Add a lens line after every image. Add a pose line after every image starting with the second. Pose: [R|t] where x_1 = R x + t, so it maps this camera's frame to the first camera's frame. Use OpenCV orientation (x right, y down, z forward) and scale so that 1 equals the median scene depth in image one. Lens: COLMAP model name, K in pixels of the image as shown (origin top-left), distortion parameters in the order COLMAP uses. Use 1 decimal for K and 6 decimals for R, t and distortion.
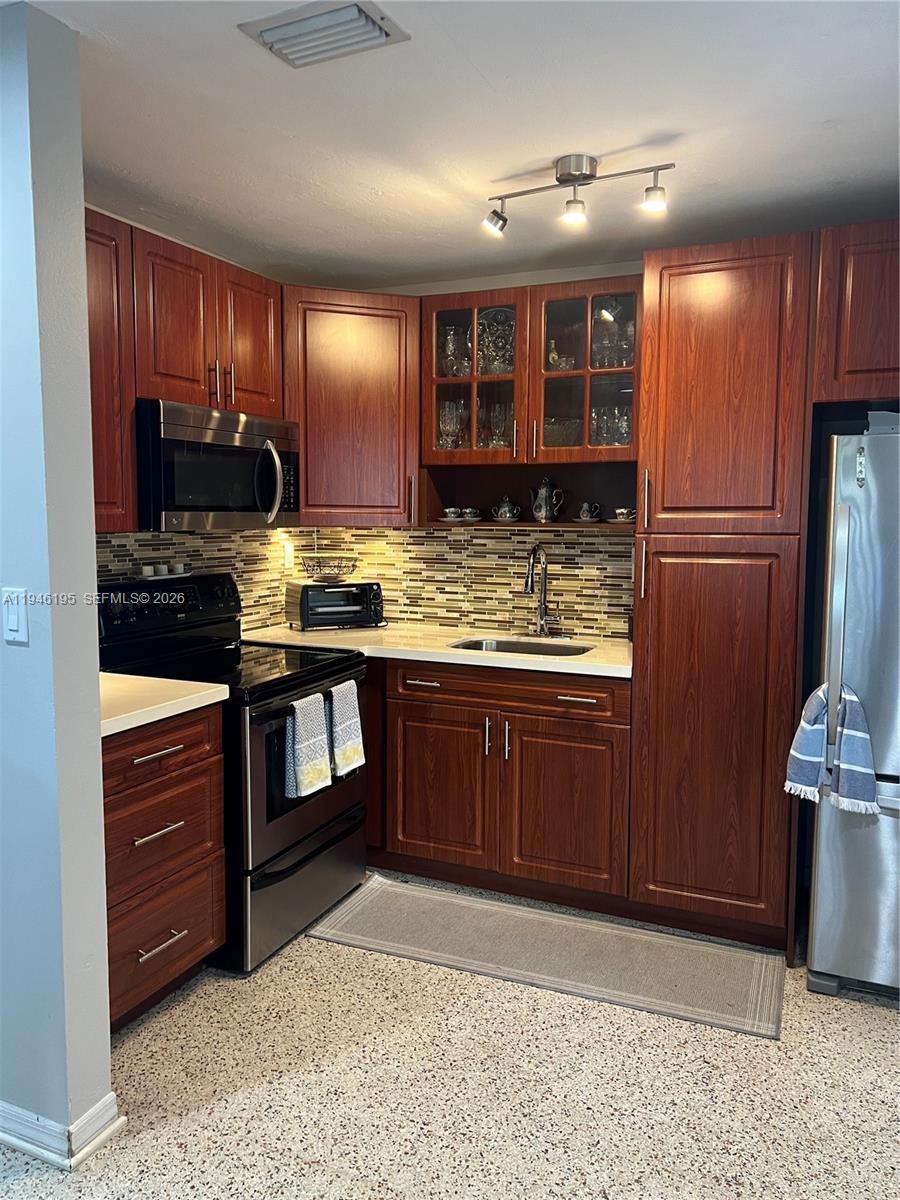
lens RADIAL K [[893.3, 0, 450.7], [0, 893.3, 600.7], [0, 0, 1]] dist [0.047925, -0.059021]
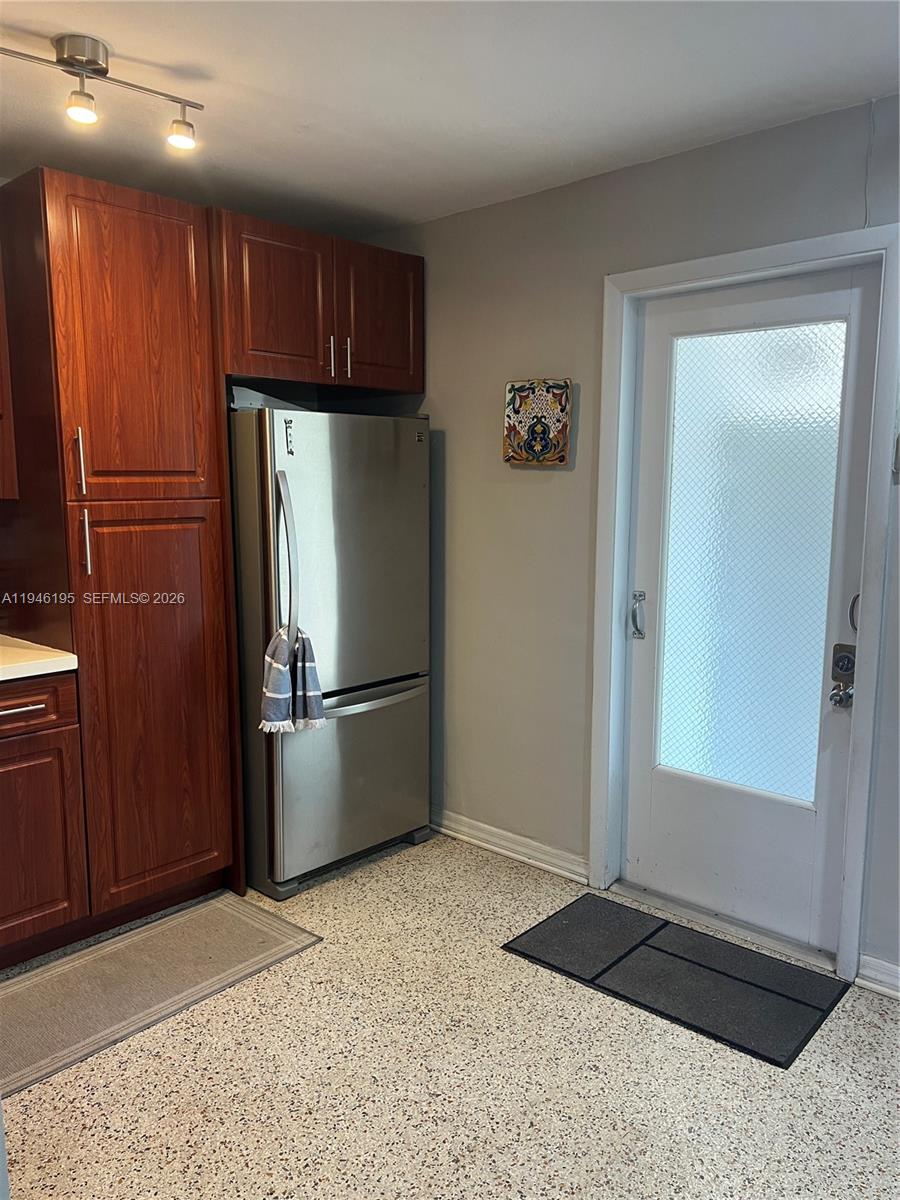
lens RADIAL K [[893.3, 0, 442.1], [0, 893.3, 606.2], [0, 0, 1]] dist [0.047925, -0.059021]
pose [[0.324321, -0.136540, 0.936041, -0.484237], [0.097743, 0.989068, 0.110409, -0.034691], [-0.940884, 0.055683, 0.334121, 0.365382]]
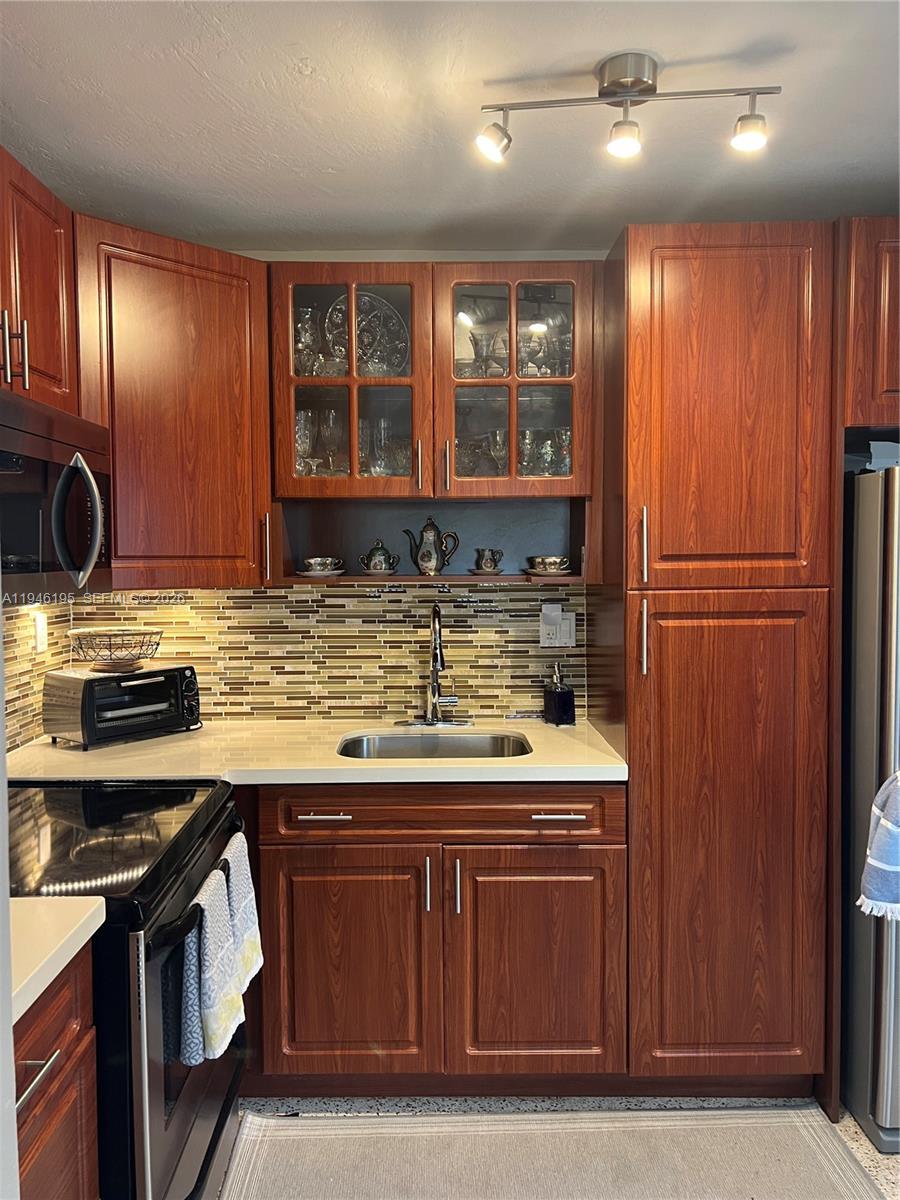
lens RADIAL K [[893.3, 0, 447.1], [0, 893.3, 599.9], [0, 0, 1]] dist [0.047925, -0.059021]
pose [[0.909067, -0.034854, 0.415190, -0.241166], [0.053740, 0.997980, -0.033887, -0.047526], [-0.413170, 0.053118, 0.909103, 0.361071]]
